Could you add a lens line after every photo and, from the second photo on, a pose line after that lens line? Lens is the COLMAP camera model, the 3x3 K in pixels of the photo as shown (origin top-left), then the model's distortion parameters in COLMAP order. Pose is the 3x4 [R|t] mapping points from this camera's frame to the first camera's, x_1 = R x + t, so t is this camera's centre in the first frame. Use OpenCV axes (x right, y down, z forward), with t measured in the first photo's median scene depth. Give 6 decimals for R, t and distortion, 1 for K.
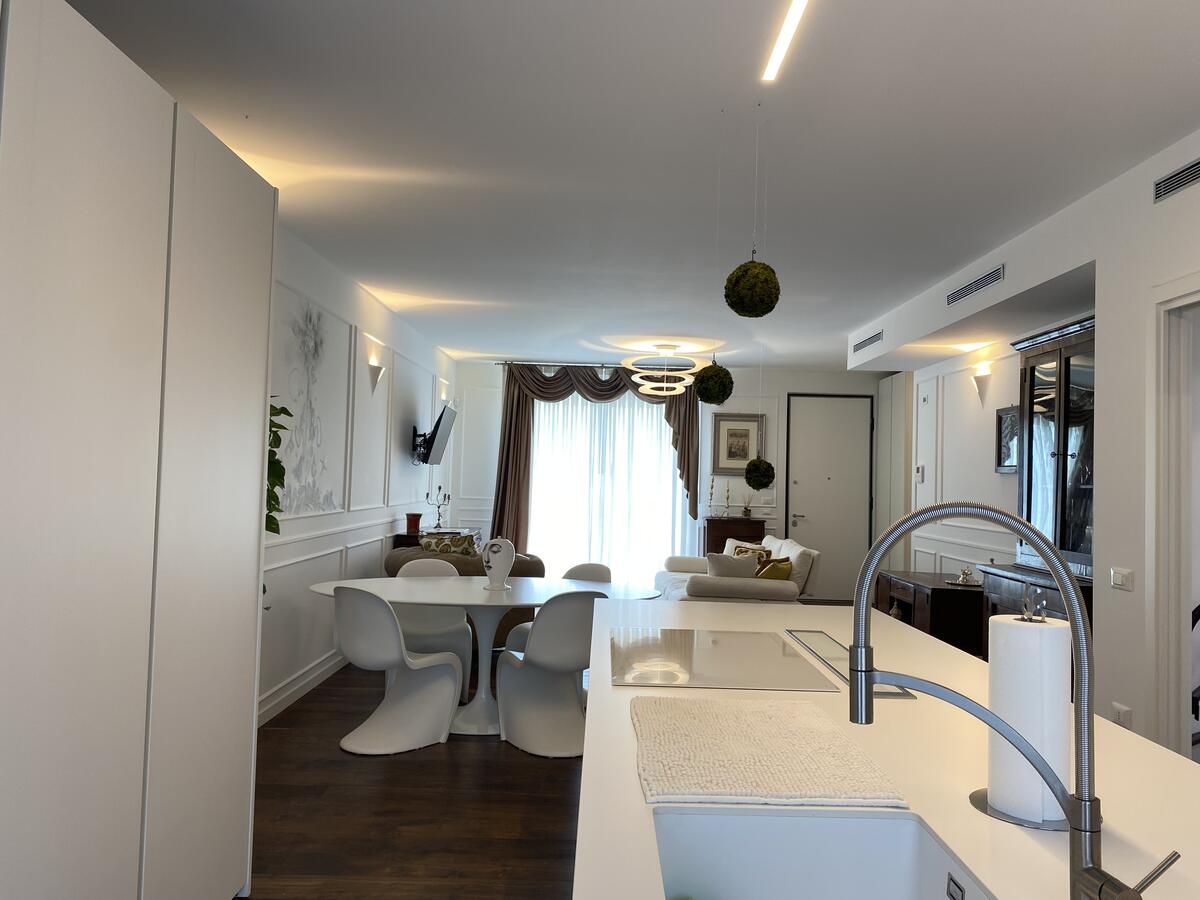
lens RADIAL K [[882.7, 0, 593.0], [0, 882.7, 444.5], [0, 0, 1]] dist [0.133704, 0.000367]
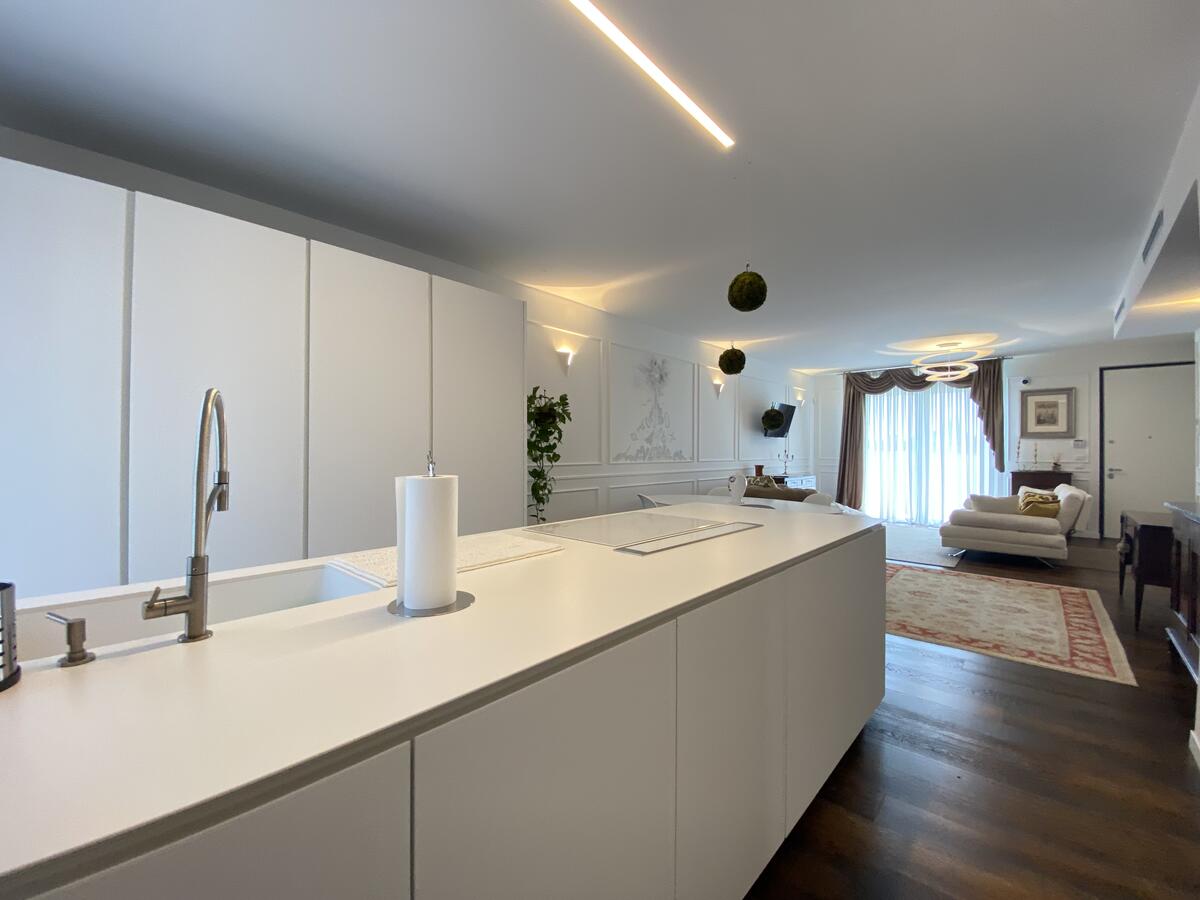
lens RADIAL K [[481.6, 0, 601.5], [0, 481.6, 447.6], [0, 0, 1]] dist [0.003105, -0.004320]
pose [[0.735667, -0.027284, -0.676794, 0.163296], [0.041901, 0.999108, 0.005268, 0.018724], [0.676047, -0.032234, 0.736154, 0.065762]]
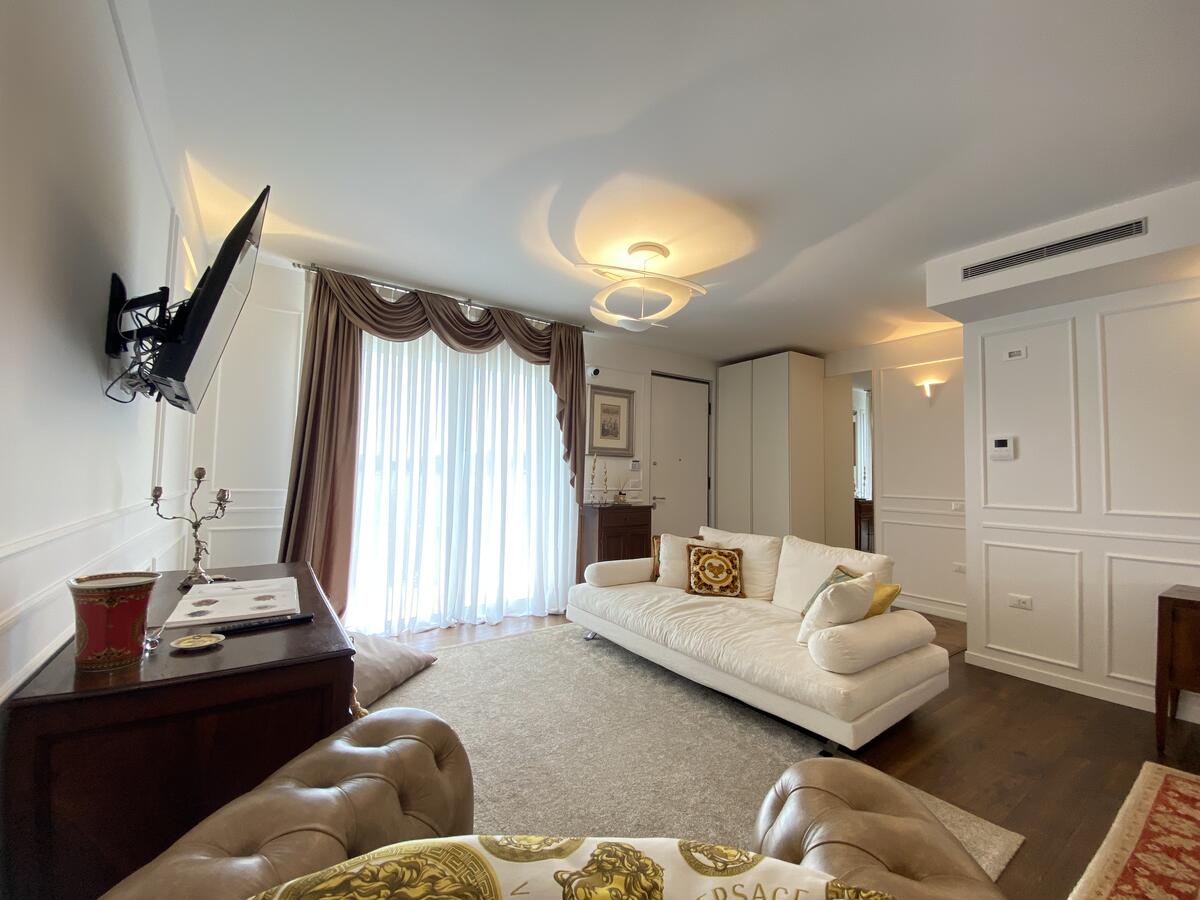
lens RADIAL K [[481.6, 0, 589.3], [0, 481.6, 451.3], [0, 0, 1]] dist [0.003105, -0.004320]
pose [[0.820598, 0.015632, 0.571292, -0.131255], [-0.017447, 0.999845, -0.002298, 0.031909], [-0.571239, -0.008082, 0.820744, 0.627691]]
